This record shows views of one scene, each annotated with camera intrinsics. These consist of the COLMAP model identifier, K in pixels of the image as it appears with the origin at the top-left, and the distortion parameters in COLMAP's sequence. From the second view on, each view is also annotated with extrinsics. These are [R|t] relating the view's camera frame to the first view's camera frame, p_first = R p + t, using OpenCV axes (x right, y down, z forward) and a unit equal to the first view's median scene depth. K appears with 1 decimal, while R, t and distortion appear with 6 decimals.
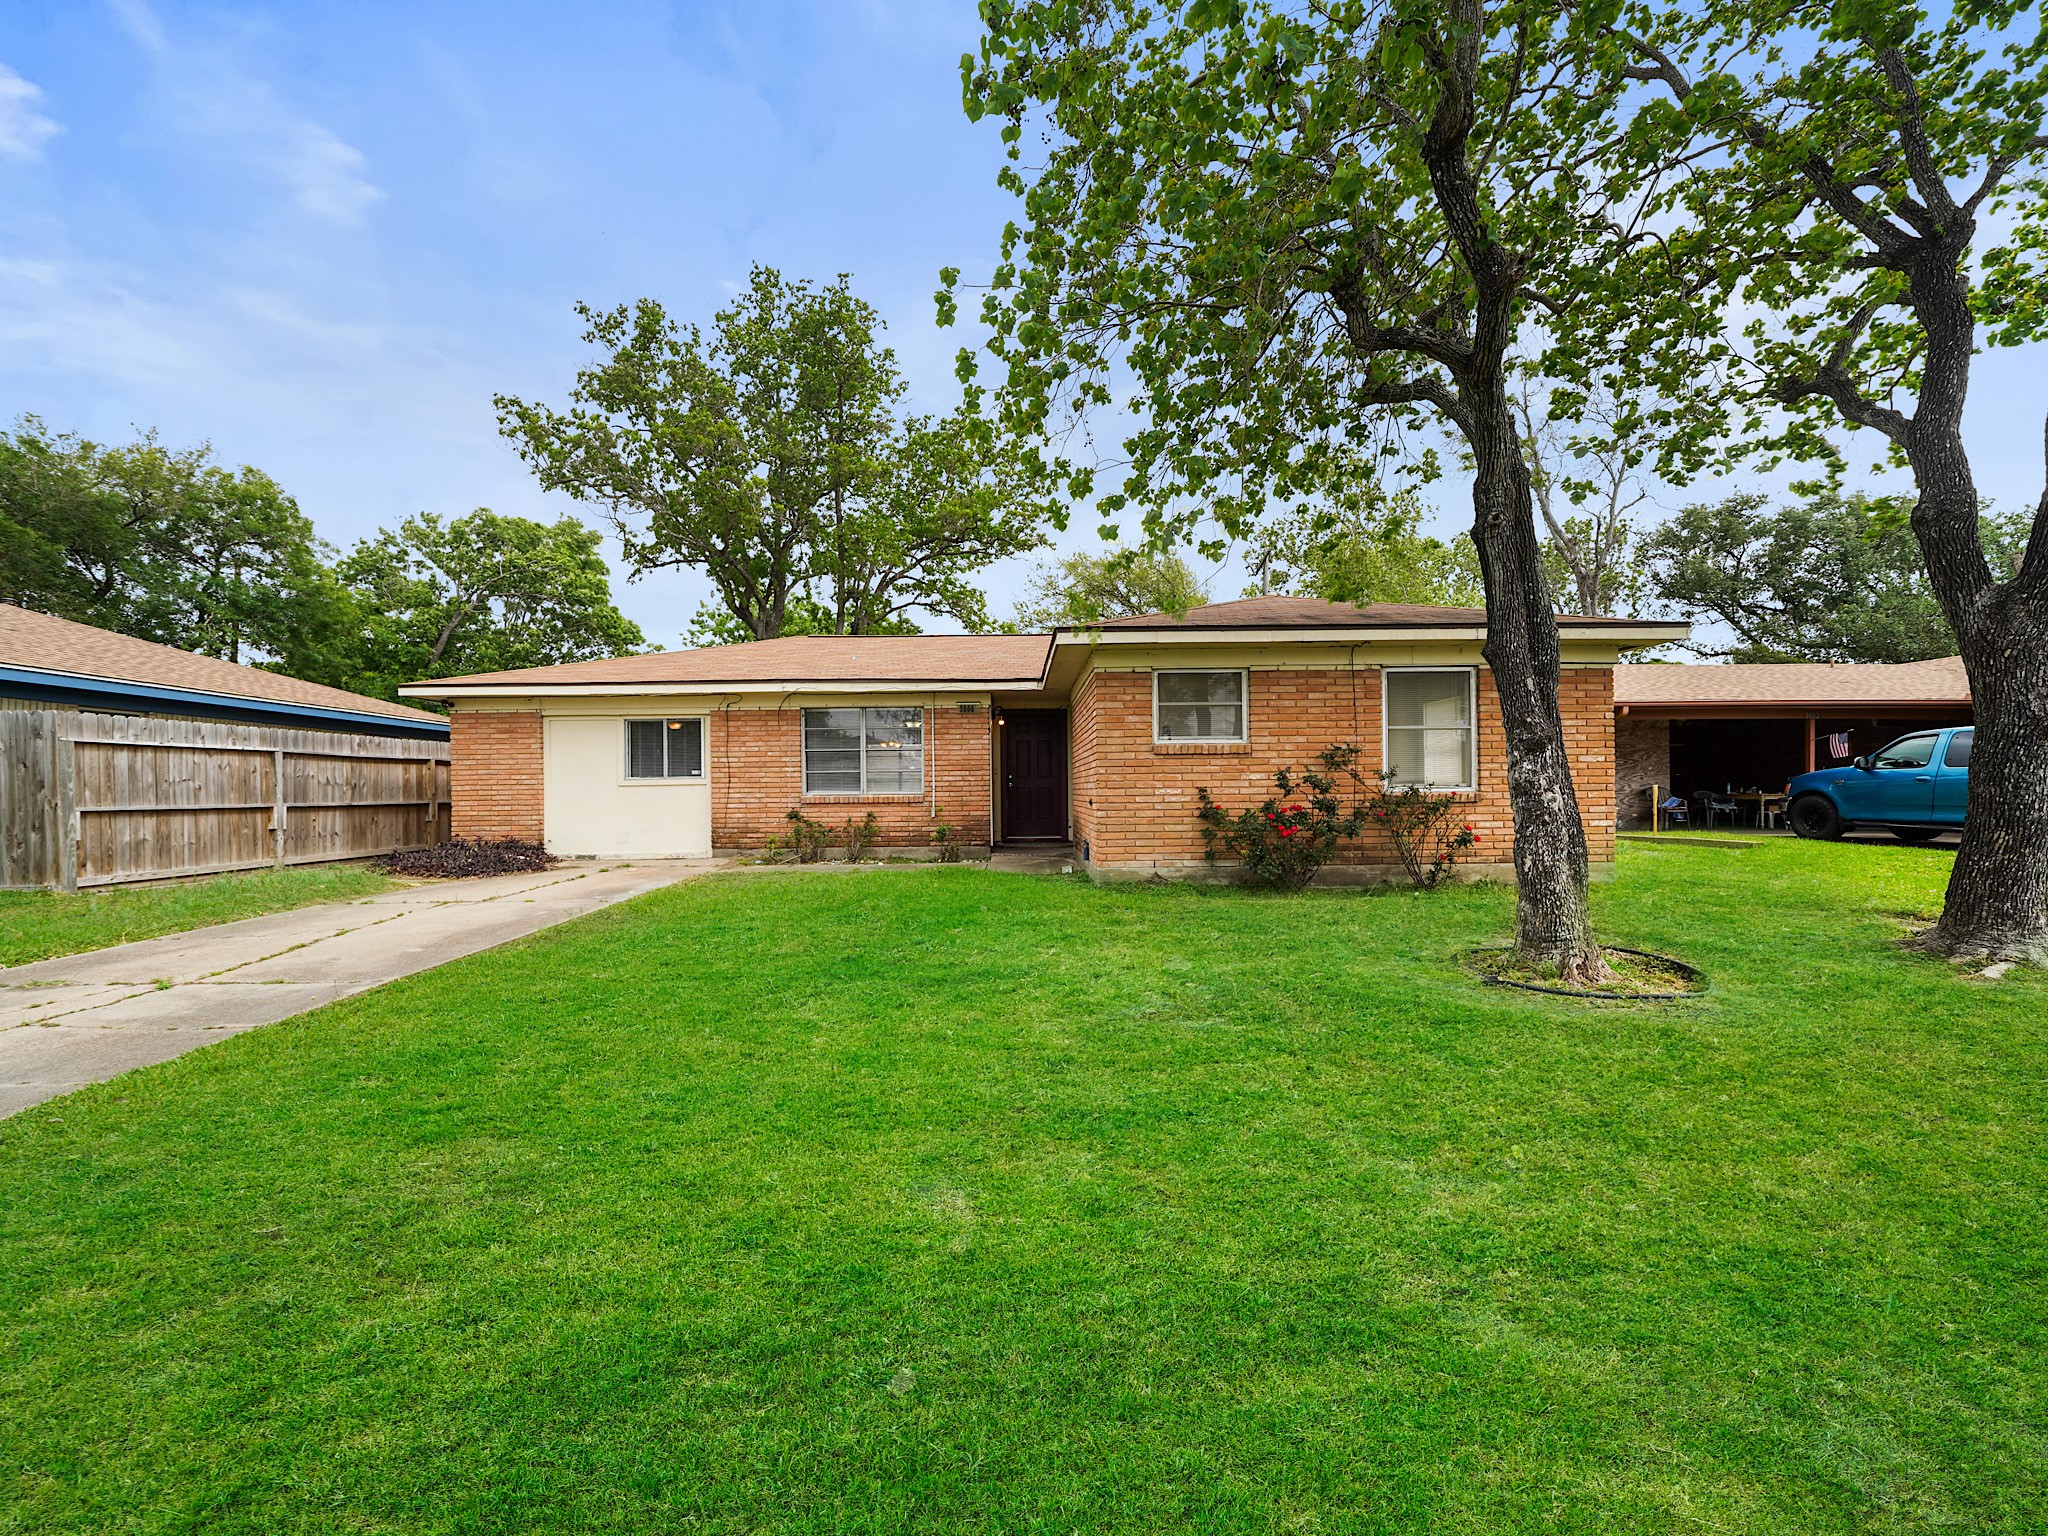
lens RADIAL K [[804.7, 0, 1022.5], [0, 804.7, 779.4], [0, 0, 1]] dist [-0.001218, -0.000157]
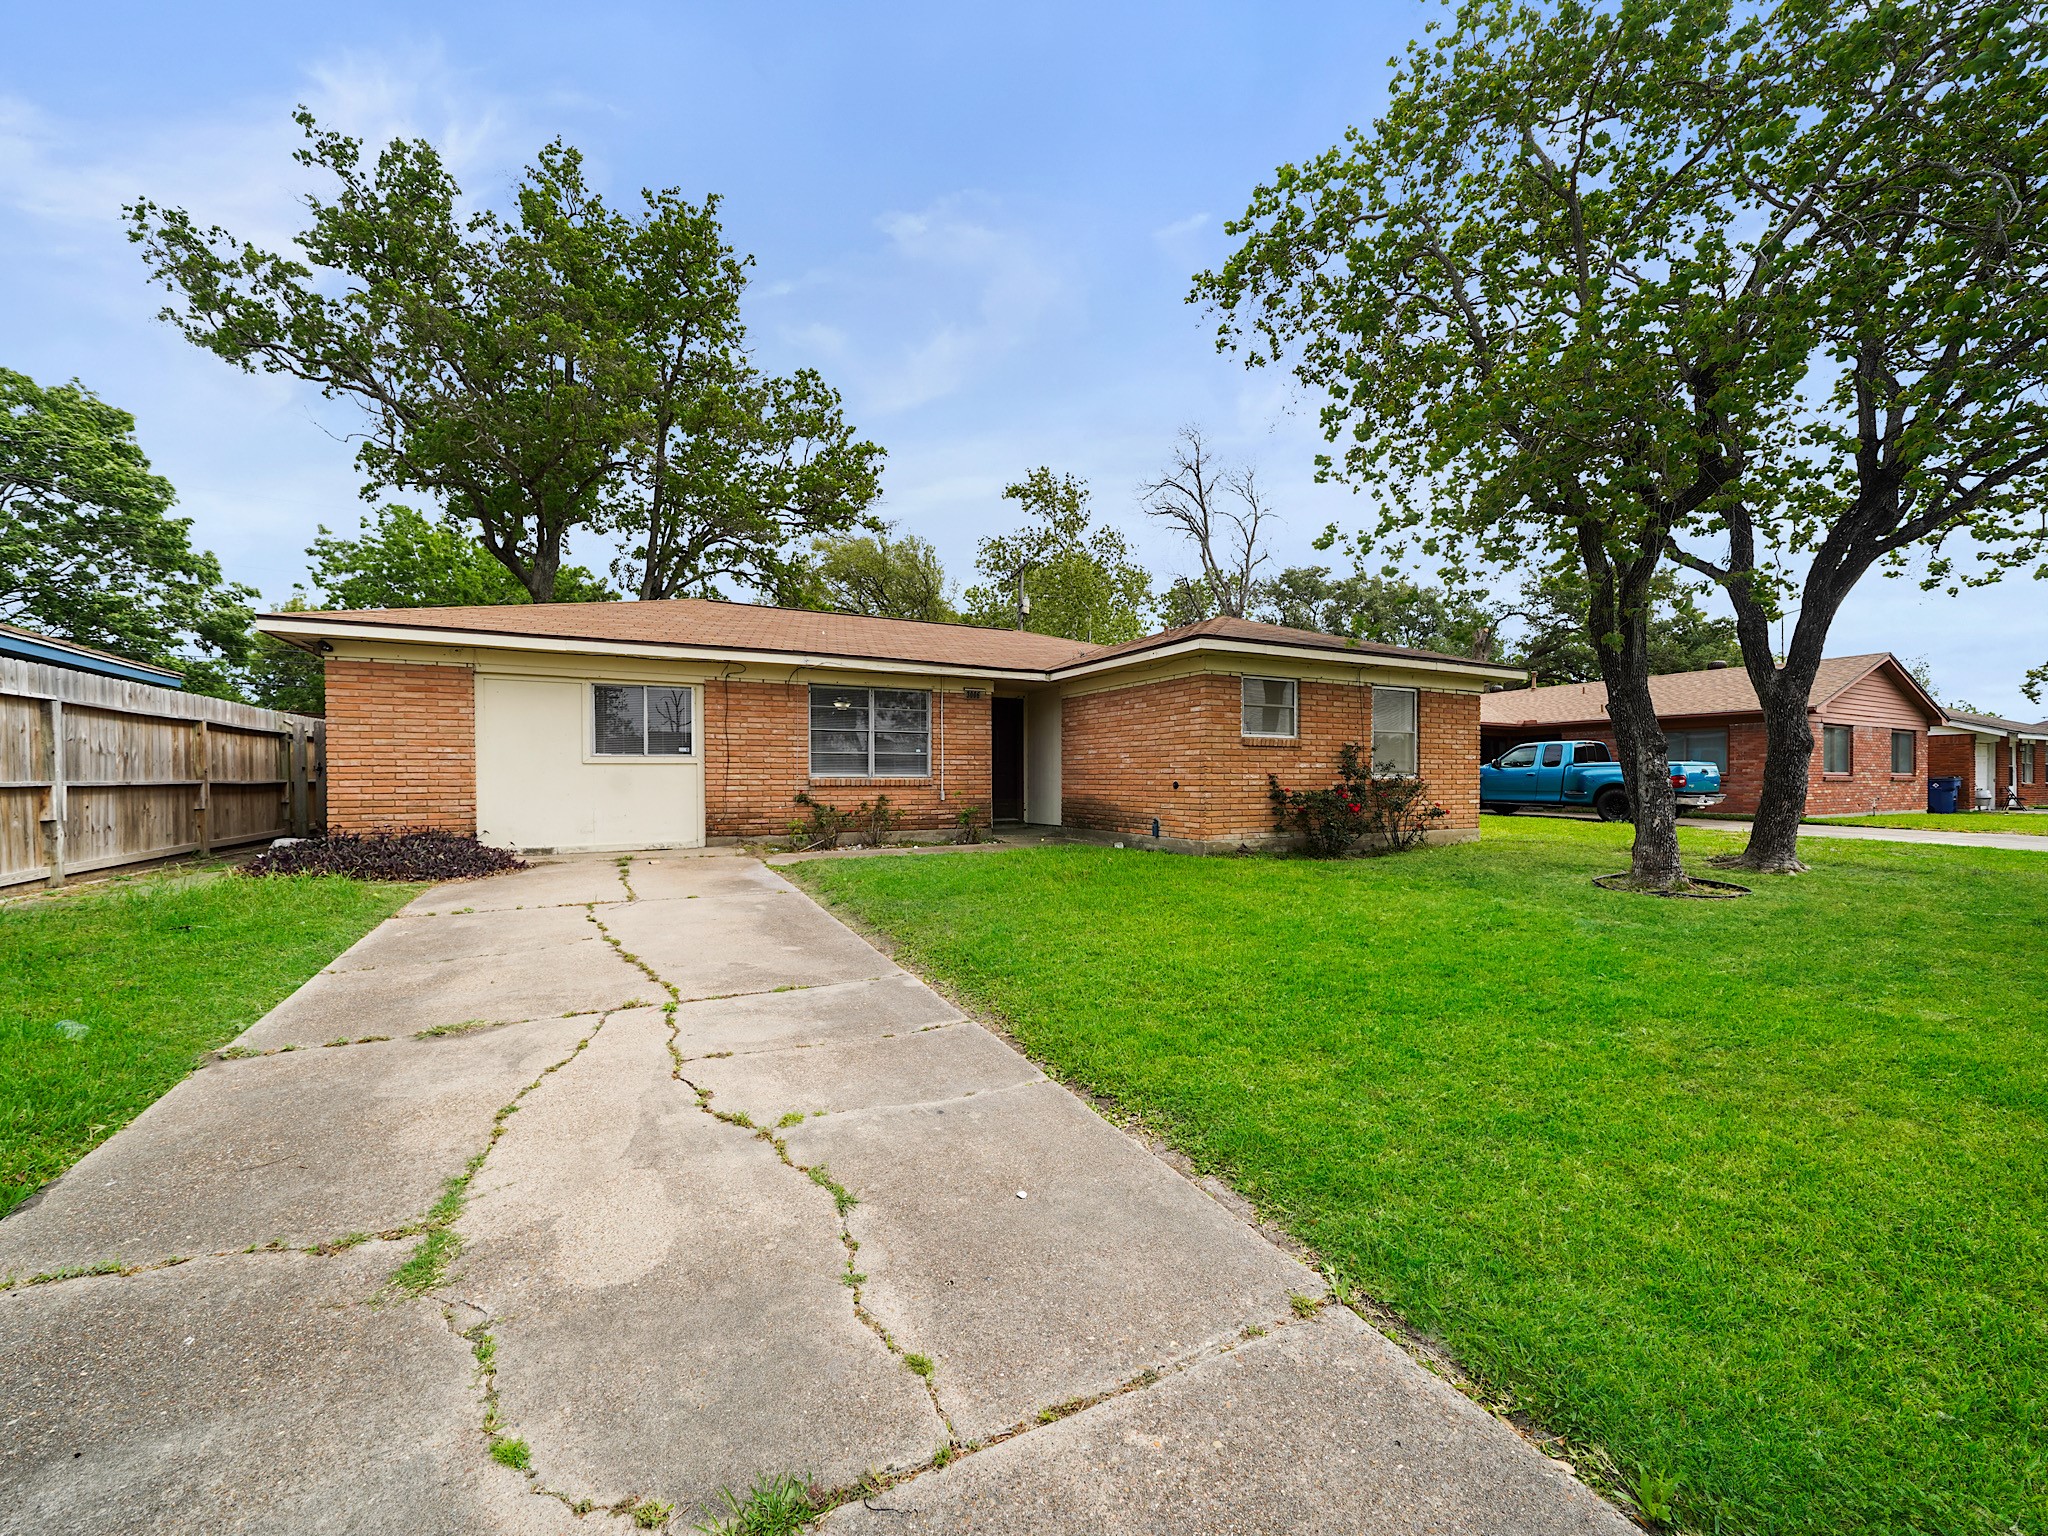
lens RADIAL K [[791.8, 0, 1029.9], [0, 791.8, 787.6], [0, 0, 1]] dist [-0.006515, -0.000256]
pose [[0.889317, 0.004548, 0.457269, -0.467682], [-0.015663, 0.999667, 0.020520, 0.008818], [-0.457024, -0.025411, 0.889092, 0.066032]]
